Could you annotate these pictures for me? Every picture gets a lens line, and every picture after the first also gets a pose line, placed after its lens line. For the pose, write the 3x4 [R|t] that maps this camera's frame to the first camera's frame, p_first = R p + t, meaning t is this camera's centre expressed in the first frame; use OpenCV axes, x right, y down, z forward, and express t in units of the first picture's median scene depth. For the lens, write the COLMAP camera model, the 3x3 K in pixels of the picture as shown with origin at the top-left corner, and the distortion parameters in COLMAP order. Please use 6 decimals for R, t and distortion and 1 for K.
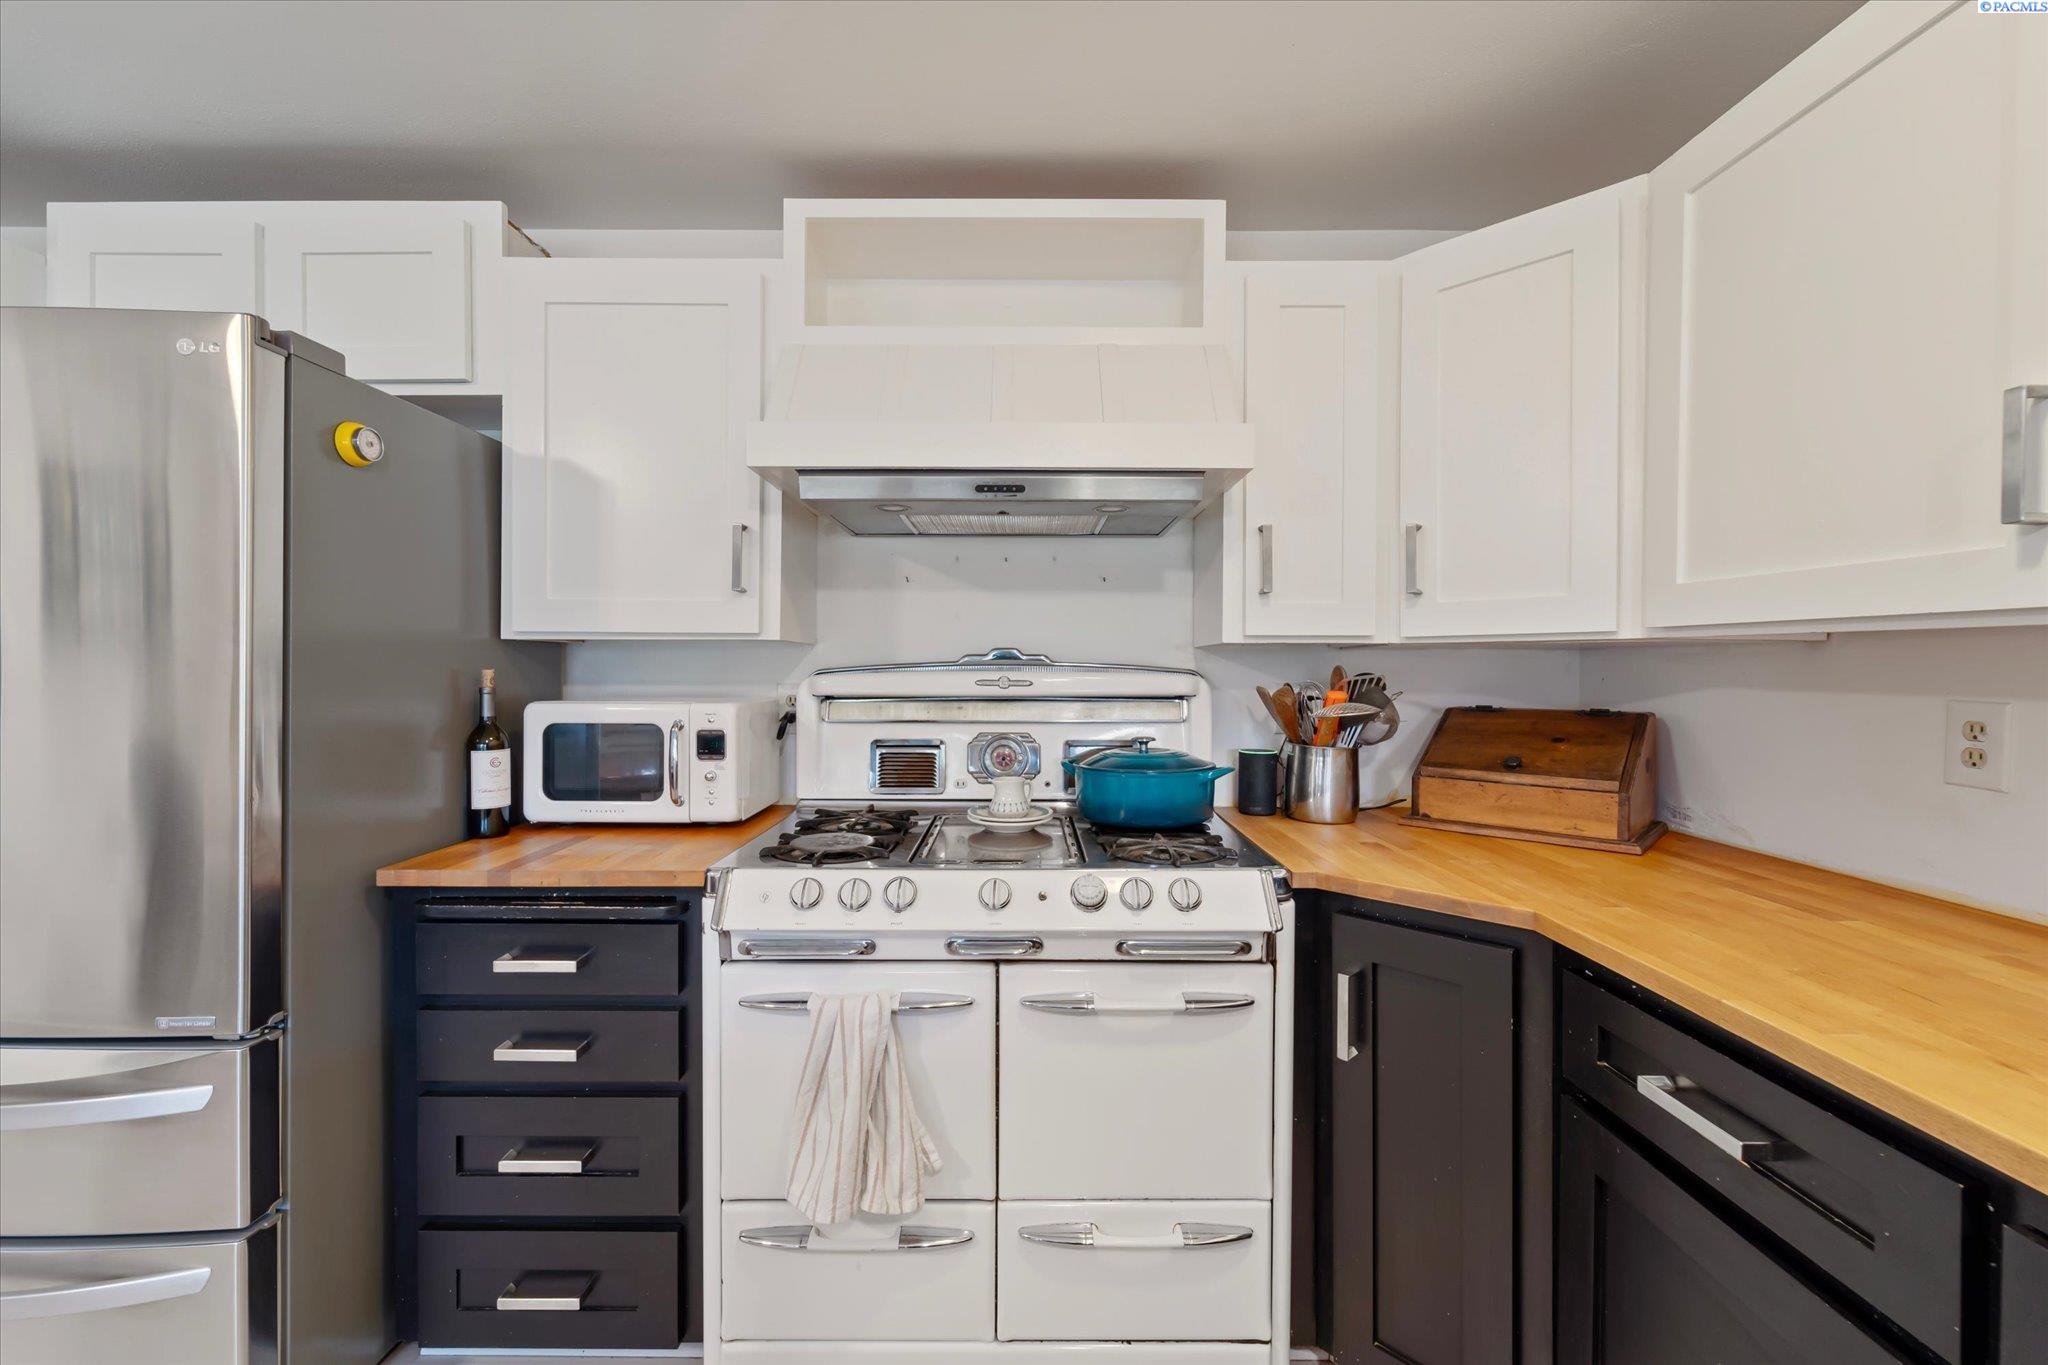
lens RADIAL K [[831.7, 0, 1023.9], [0, 831.7, 673.2], [0, 0, 1]] dist [0.002638, -0.001163]
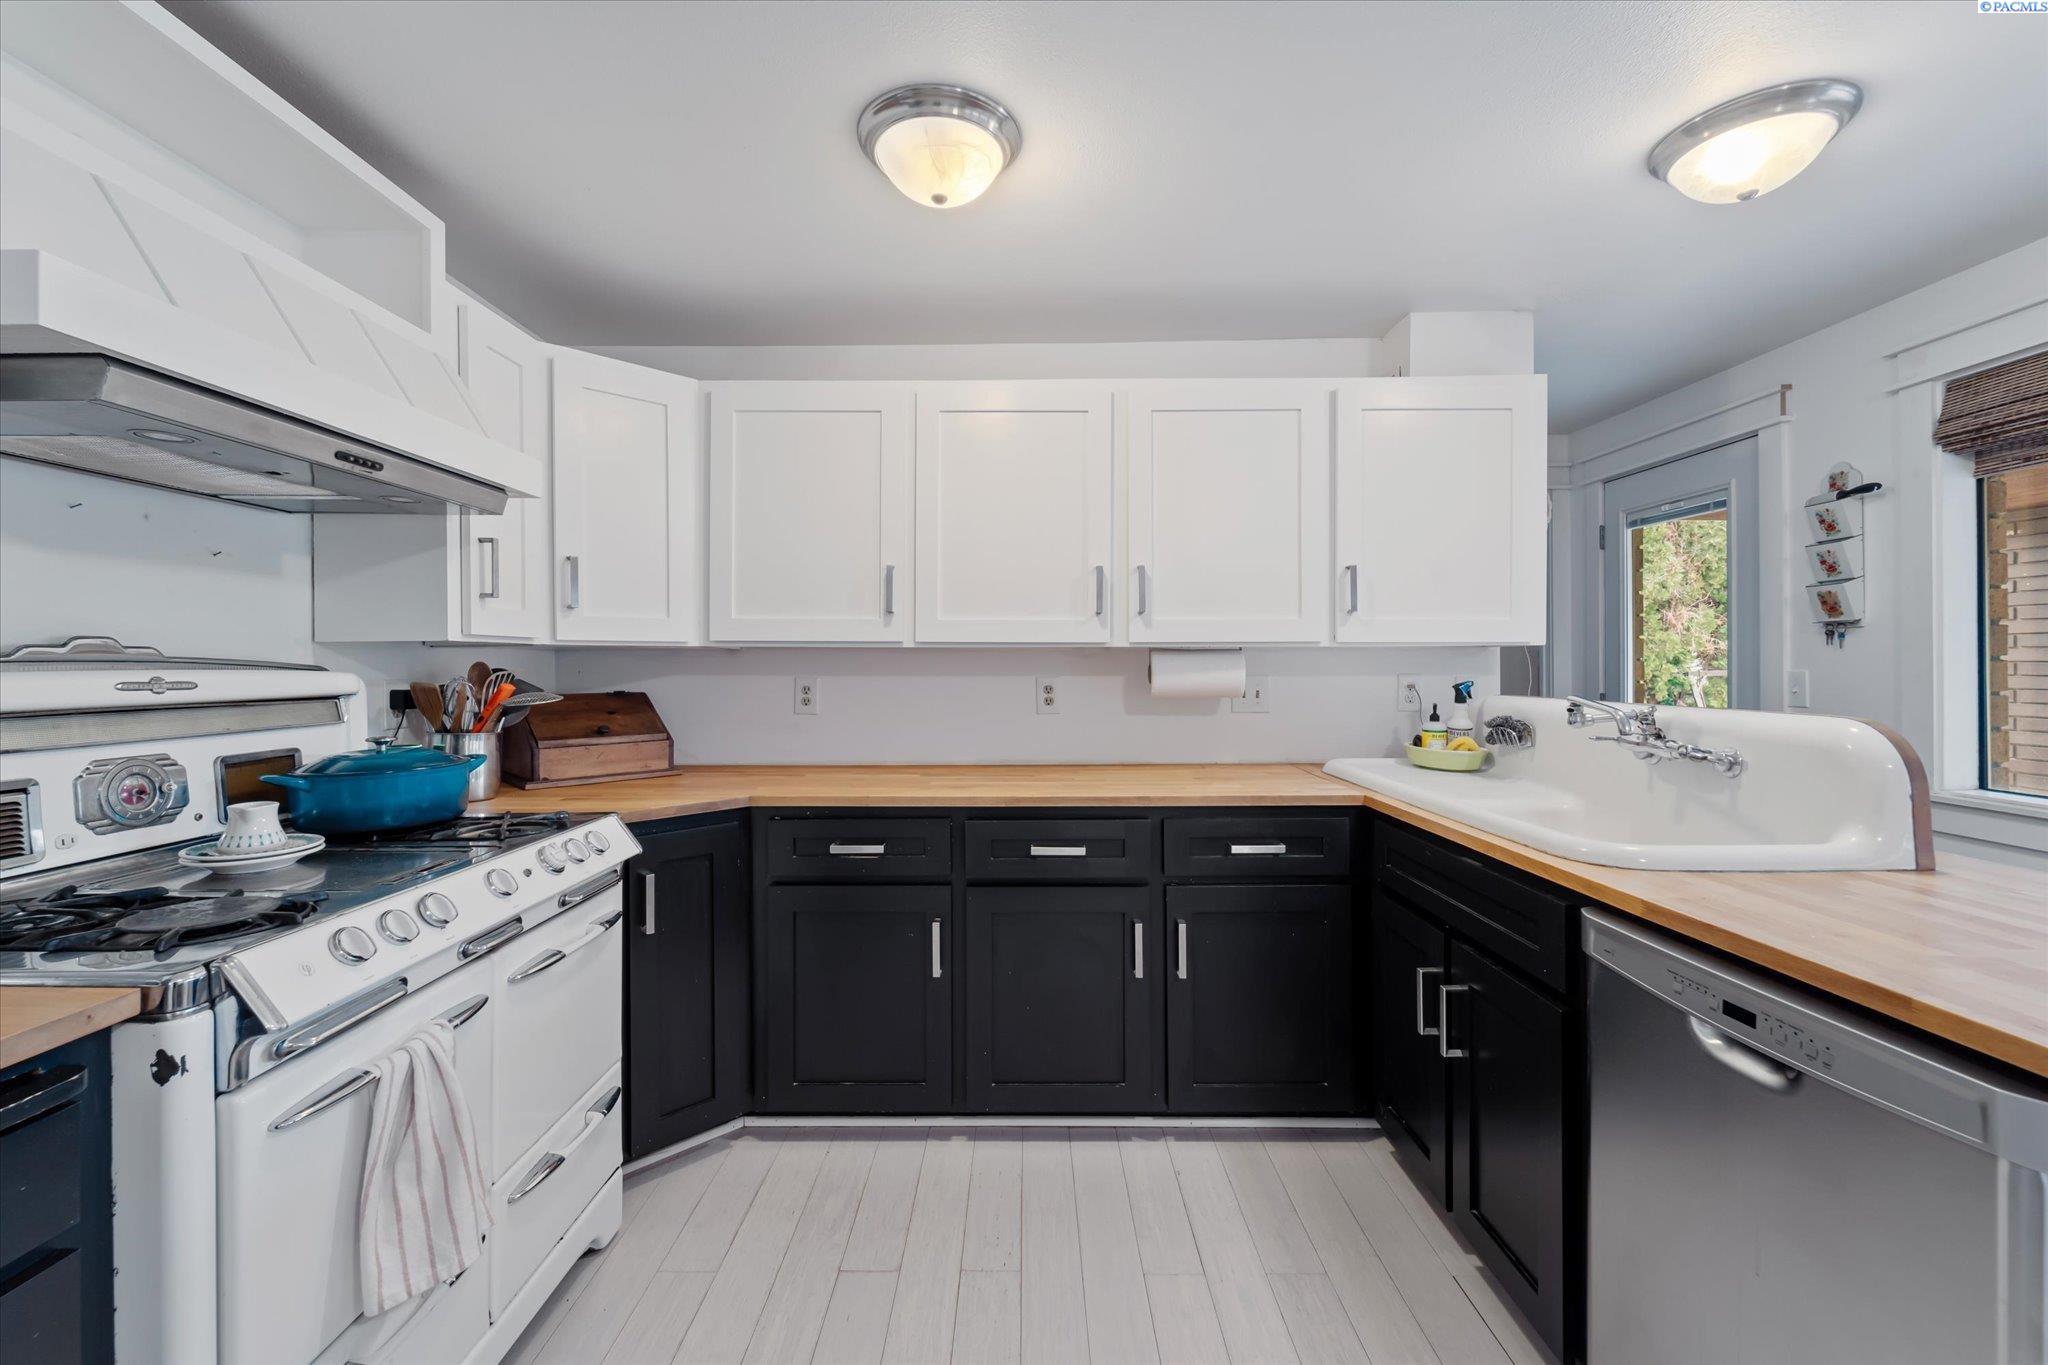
lens RADIAL K [[831.7, 0, 1013.8], [0, 831.7, 670.9], [0, 0, 1]] dist [0.002638, -0.001163]
pose [[0.011086, -0.009918, 0.999889, -0.844034], [0.010347, 0.999898, 0.009804, -0.000963], [-0.999885, 0.010237, 0.011187, 0.276905]]
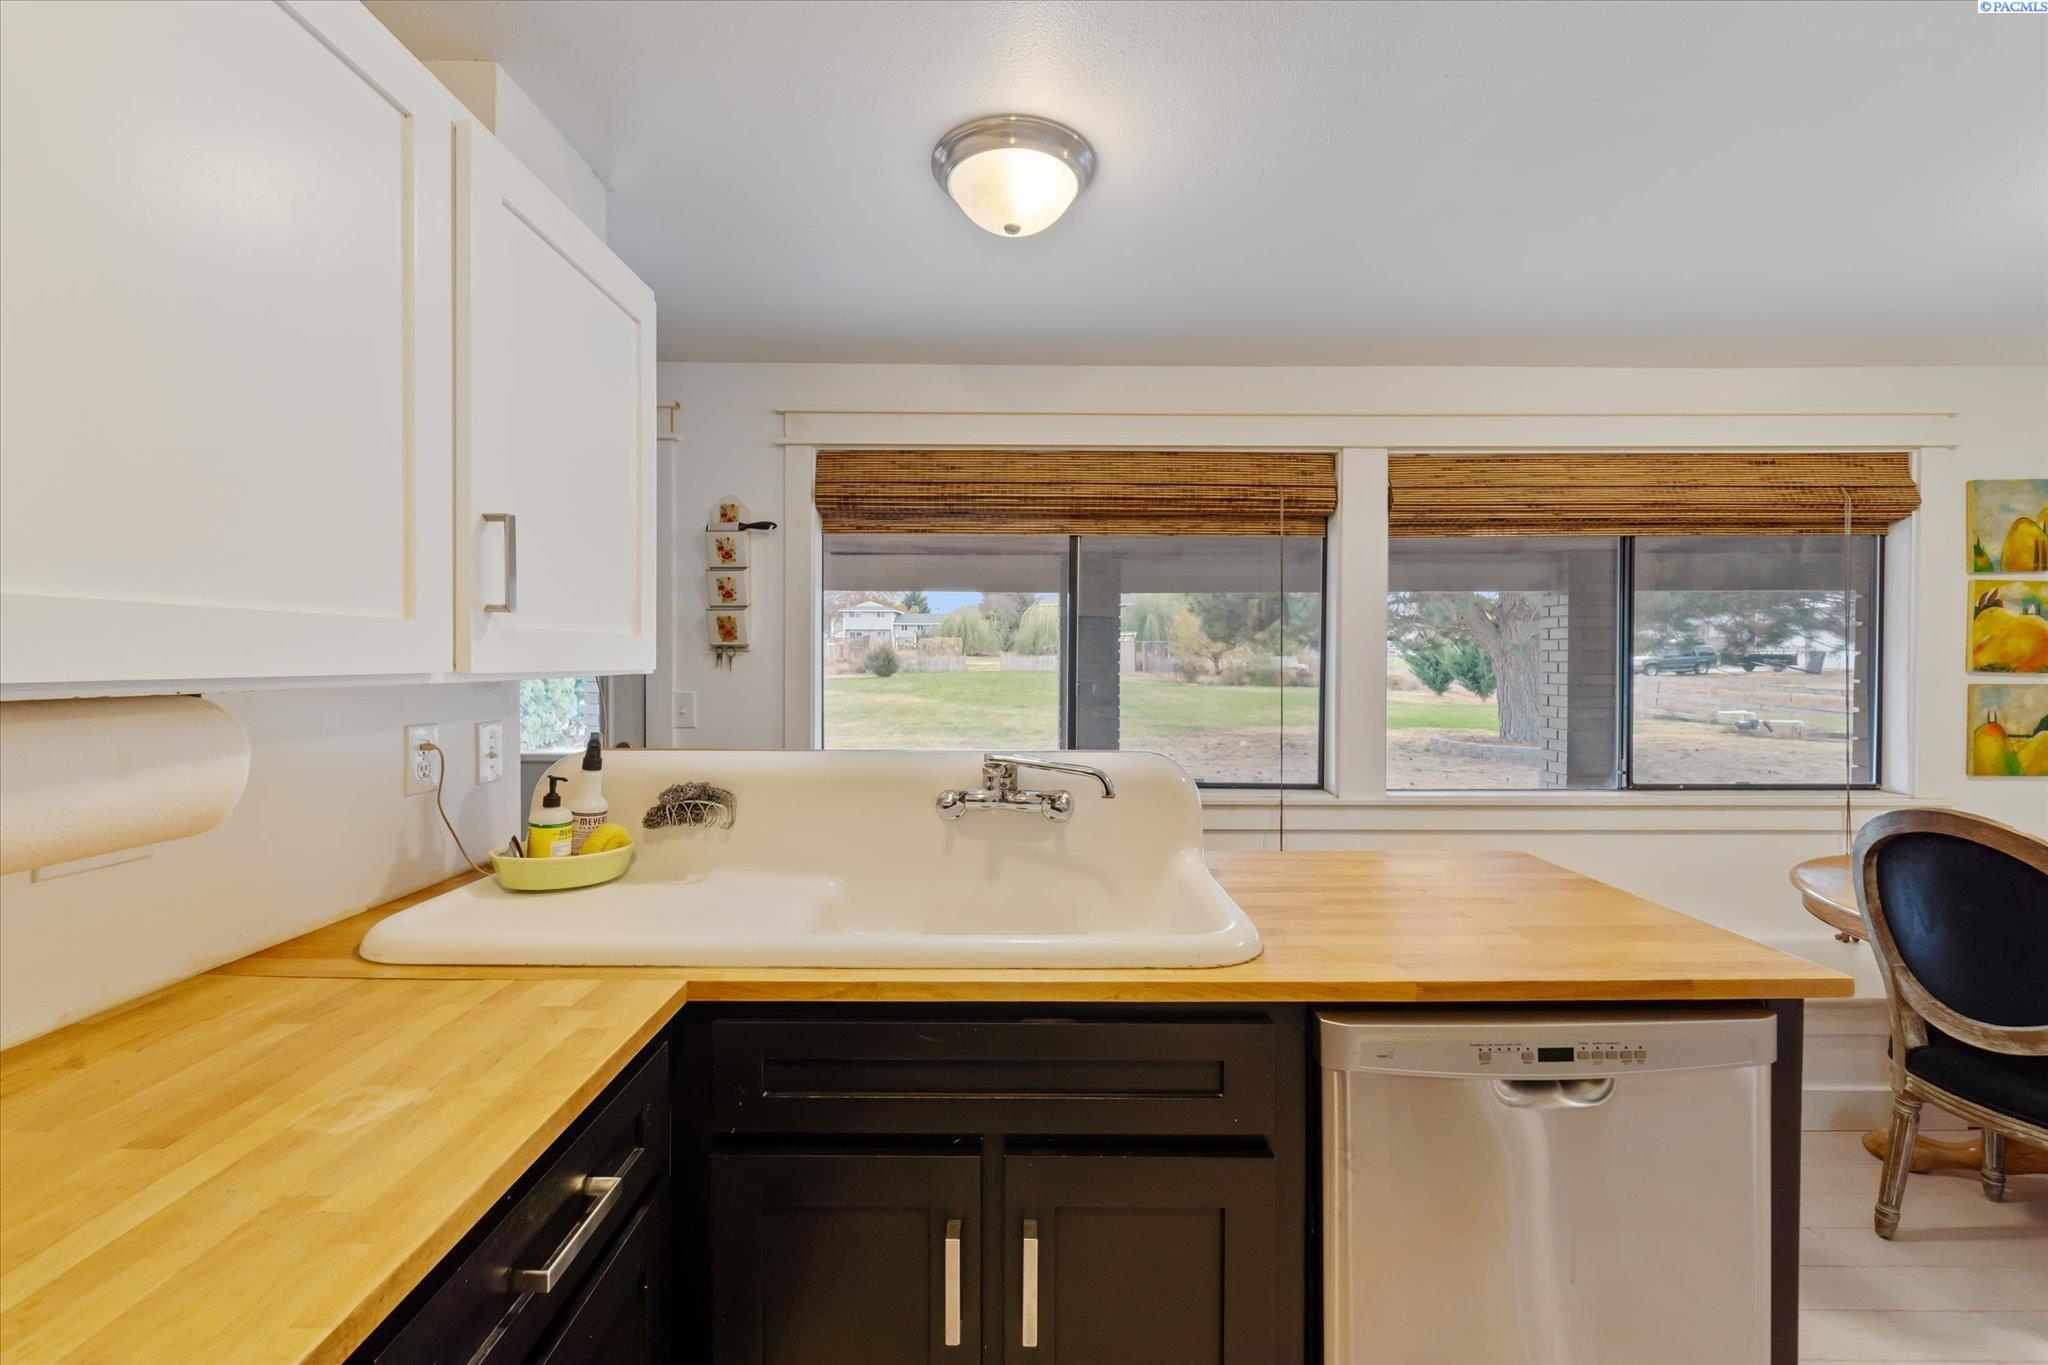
lens RADIAL K [[831.7, 0, 1025.9], [0, 831.7, 666.4], [0, 0, 1]] dist [0.002638, -0.001163]
pose [[-0.999968, -0.007068, -0.003685, 0.180131], [-0.007122, 0.999863, 0.014942, -0.050389], [0.003579, 0.014968, -0.999882, 0.404238]]
